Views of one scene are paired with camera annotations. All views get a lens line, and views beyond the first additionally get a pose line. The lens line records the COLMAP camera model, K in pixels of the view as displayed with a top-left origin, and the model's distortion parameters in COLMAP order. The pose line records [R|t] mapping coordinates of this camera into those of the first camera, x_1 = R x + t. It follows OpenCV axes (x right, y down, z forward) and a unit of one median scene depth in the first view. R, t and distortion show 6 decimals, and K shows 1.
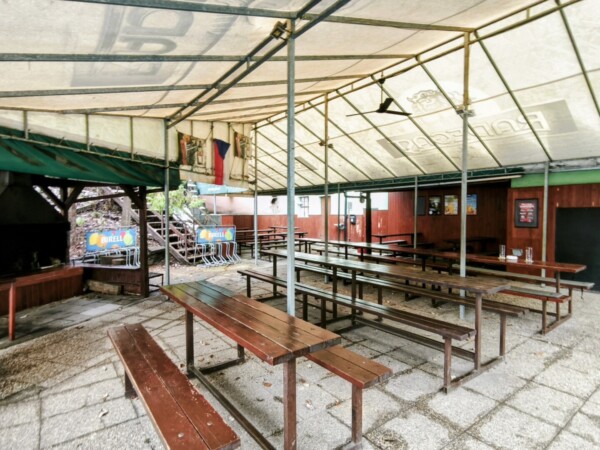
lens RADIAL K [[334.4, 0, 301.0], [0, 334.4, 229.8], [0, 0, 1]] dist [-0.002703, 0.000303]
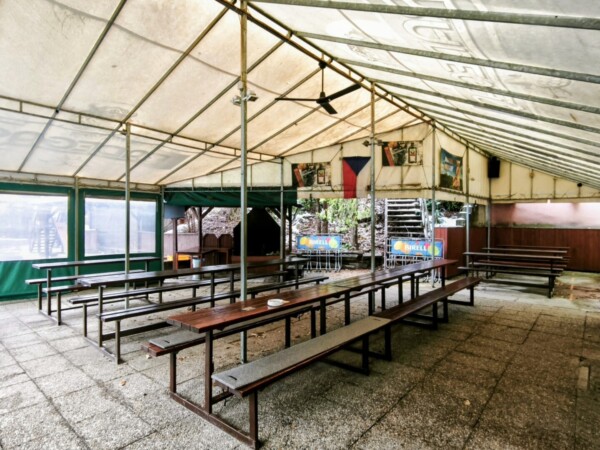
lens RADIAL K [[334.4, 0, 301.0], [0, 334.4, 229.8], [0, 0, 1]] dist [-0.002703, 0.000303]
pose [[0.198976, 0.025626, -0.979669, 0.849098], [-0.057958, 0.998216, 0.014339, -0.043165], [0.978289, 0.053927, 0.200106, 0.685708]]
